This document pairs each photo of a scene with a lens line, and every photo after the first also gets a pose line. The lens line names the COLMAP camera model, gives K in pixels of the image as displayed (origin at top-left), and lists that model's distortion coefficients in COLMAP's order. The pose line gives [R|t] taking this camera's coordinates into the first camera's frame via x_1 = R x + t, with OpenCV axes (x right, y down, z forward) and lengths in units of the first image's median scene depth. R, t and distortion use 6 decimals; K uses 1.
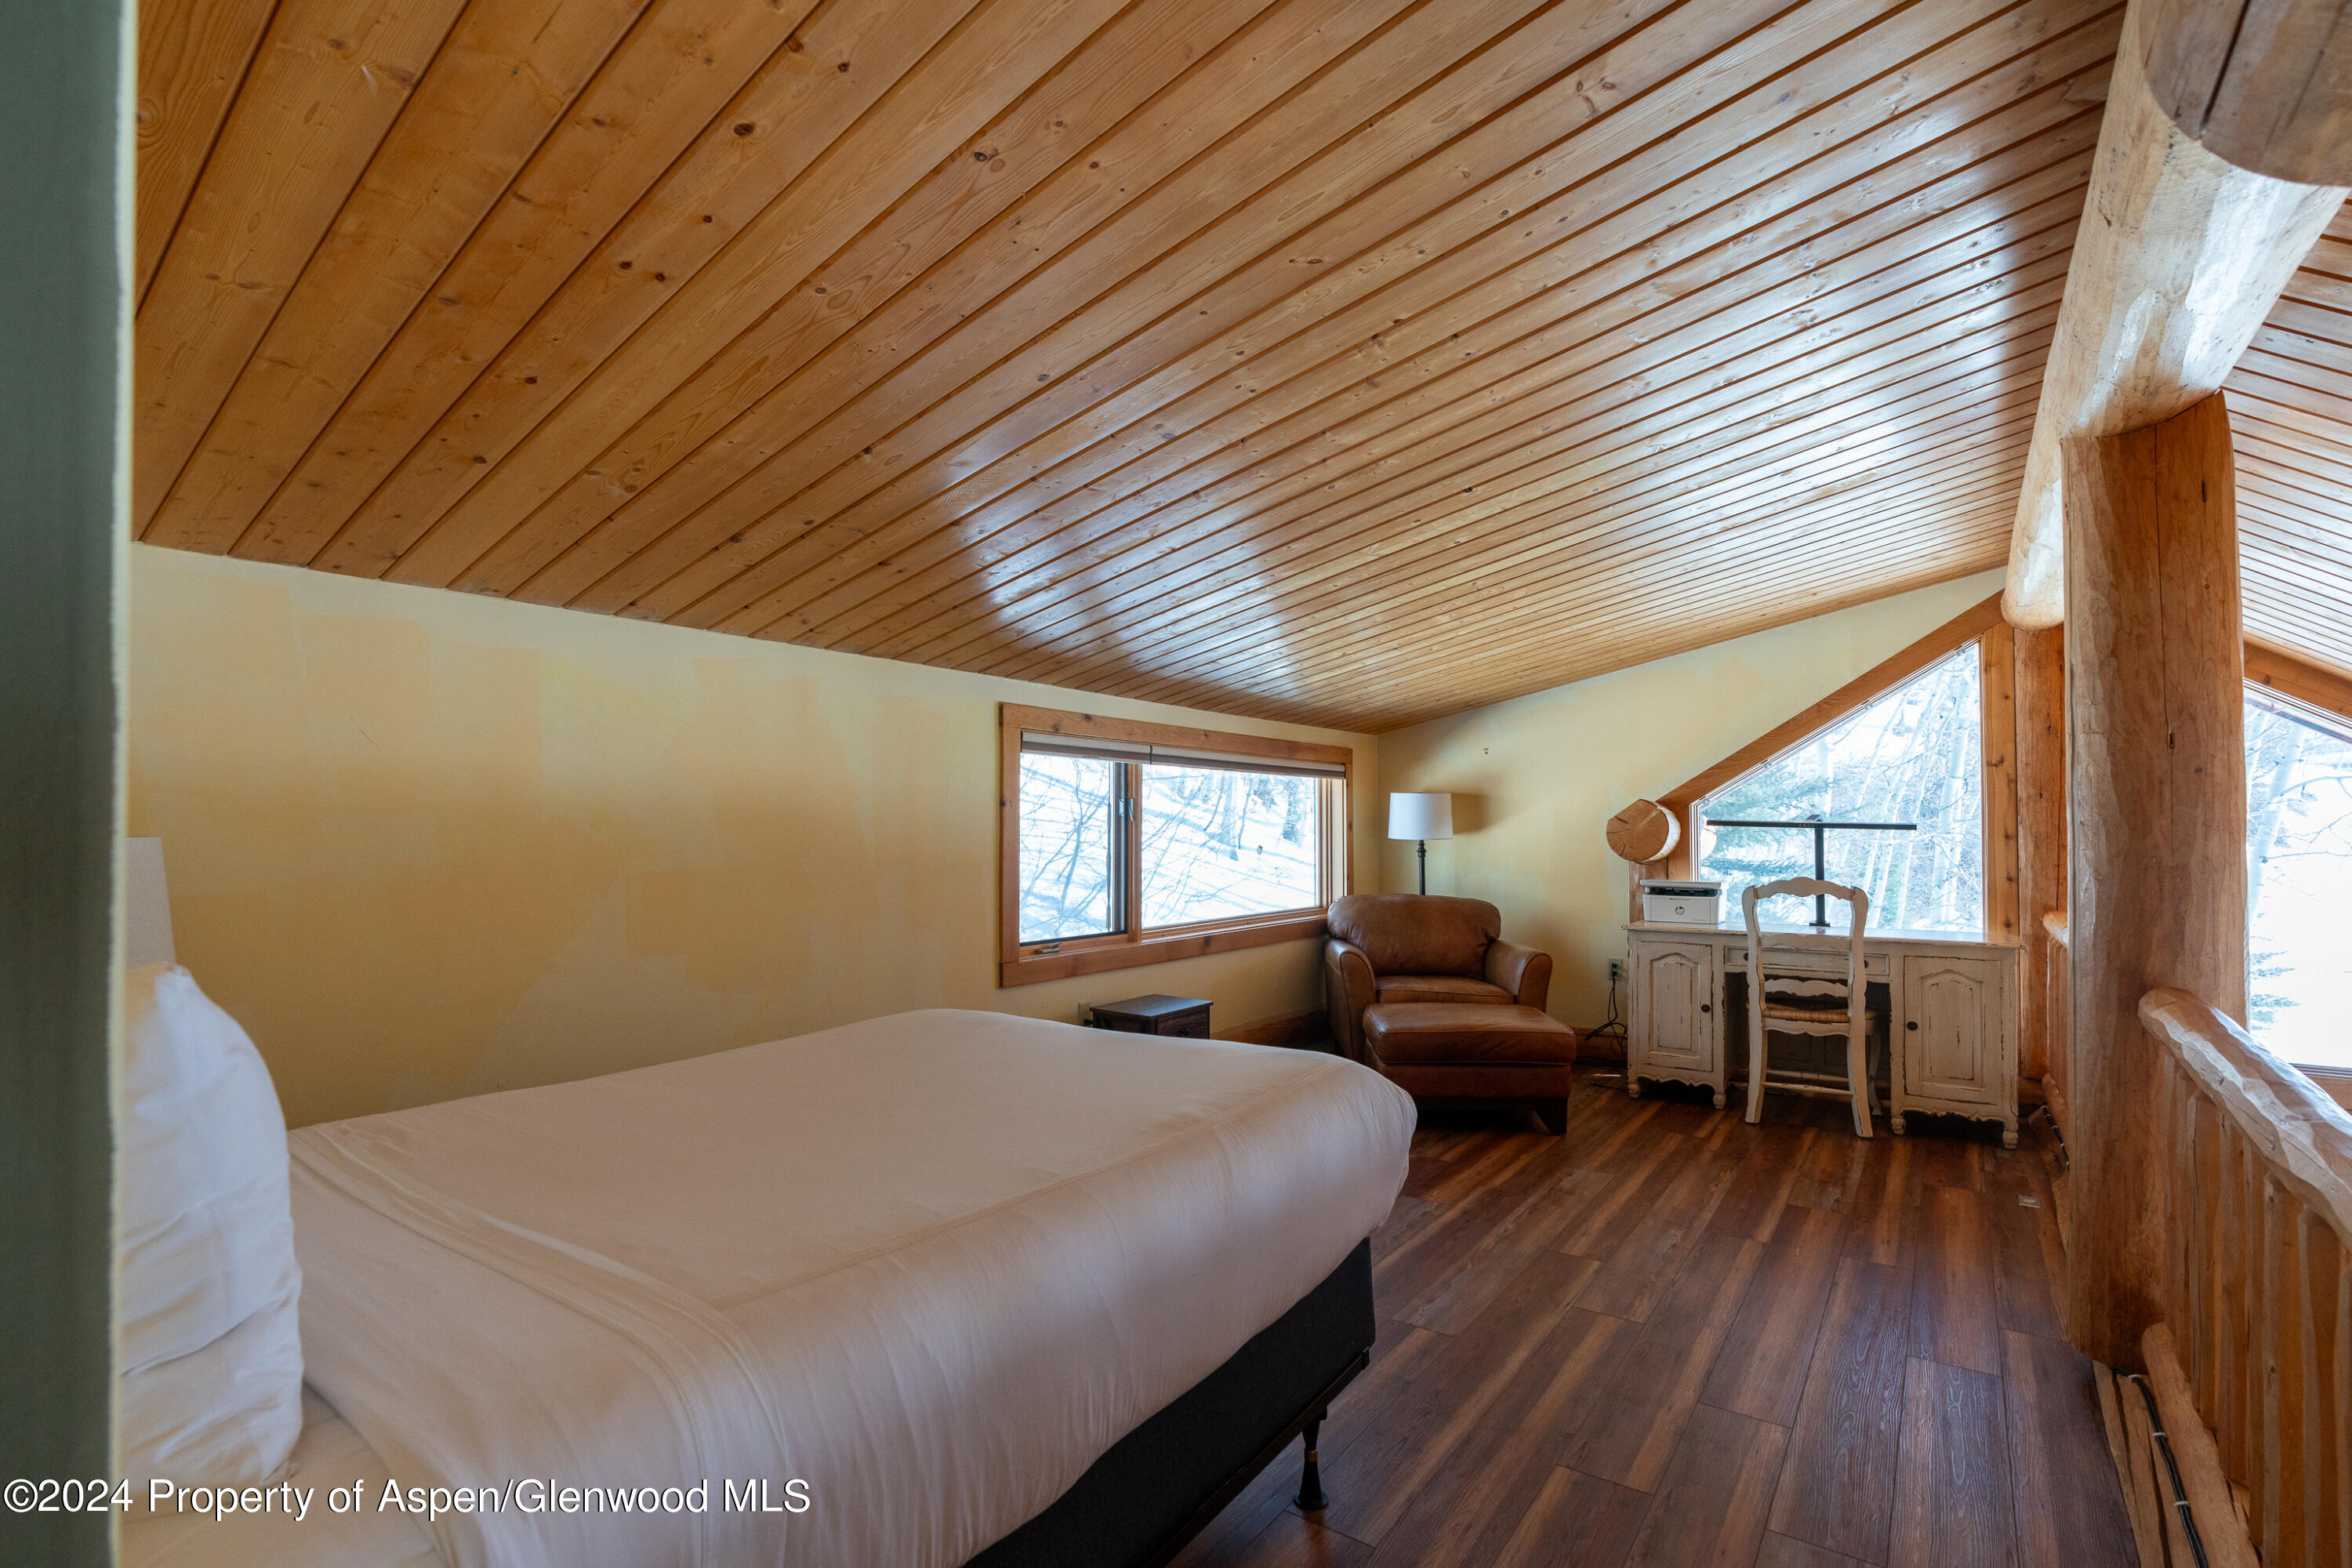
lens RADIAL K [[1038.1, 0, 1179.7], [0, 1038.1, 810.1], [0, 0, 1]] dist [-0.005120, 0.000440]
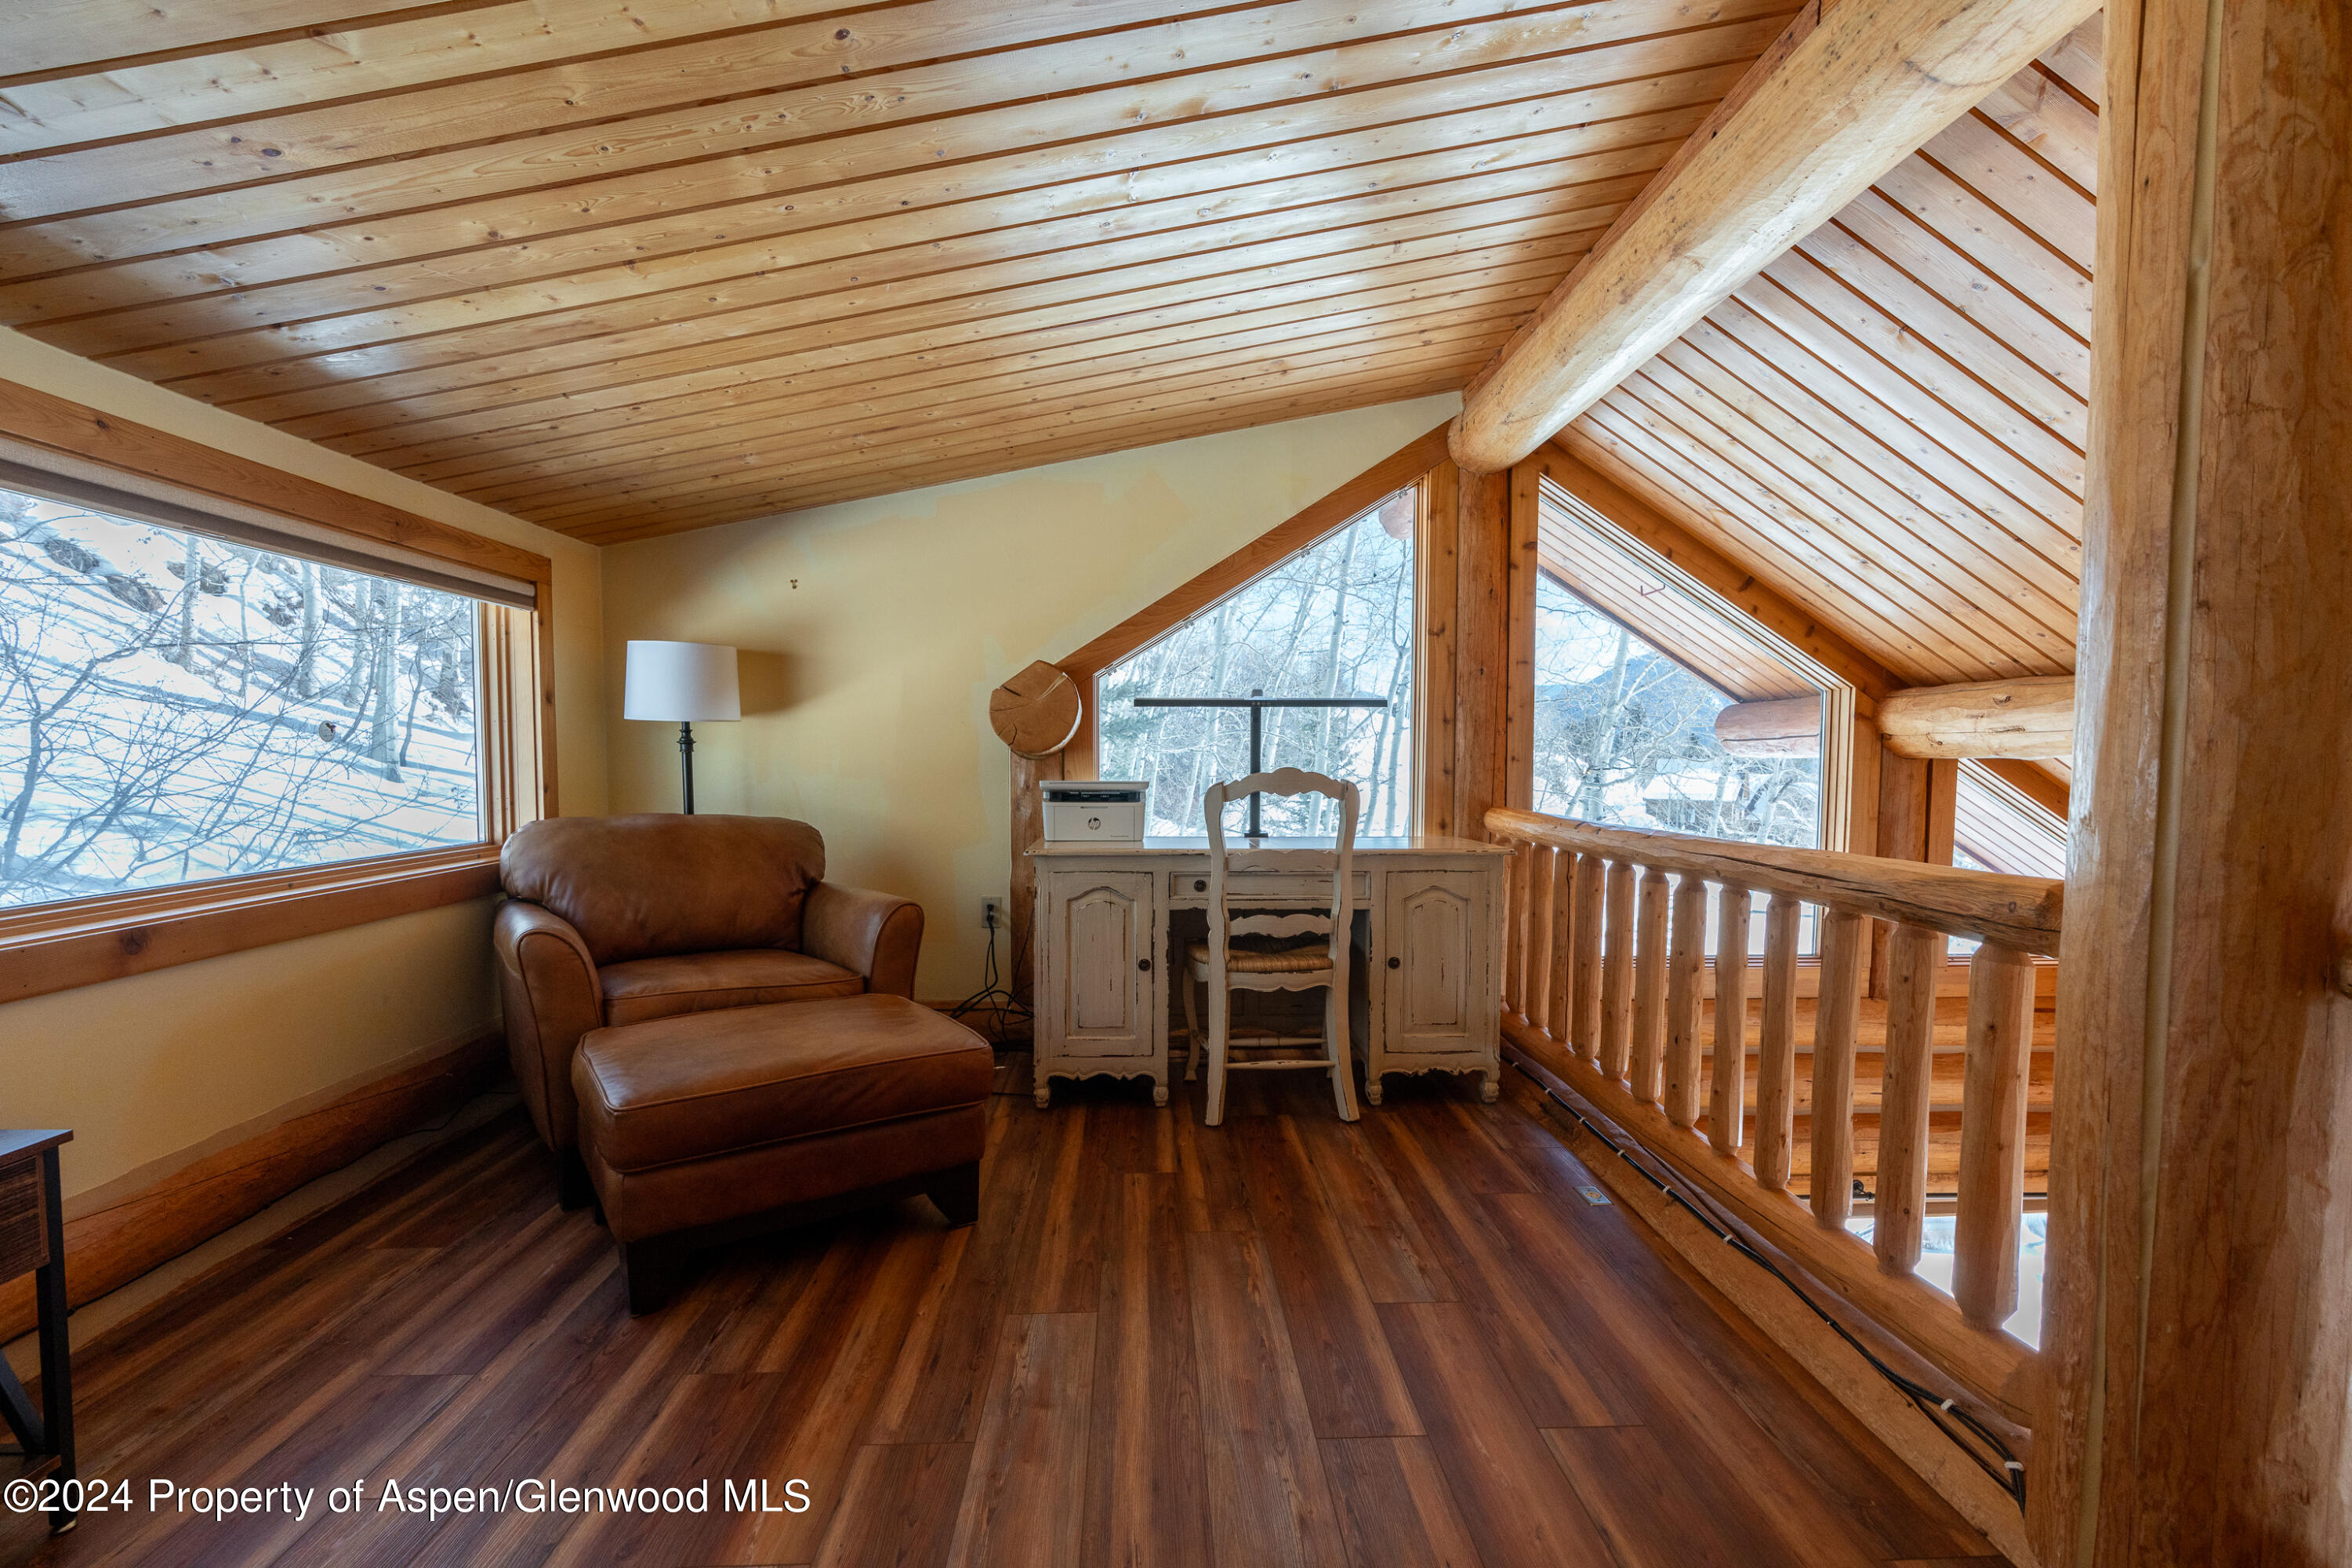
lens RADIAL K [[1038.1, 0, 1179.7], [0, 1038.1, 810.1], [0, 0, 1]] dist [-0.005120, 0.000440]
pose [[0.773809, -0.028685, 0.632770, 0.096570], [-0.018888, 0.997485, 0.068316, 0.042772], [-0.633138, -0.064815, 0.771321, 0.466306]]
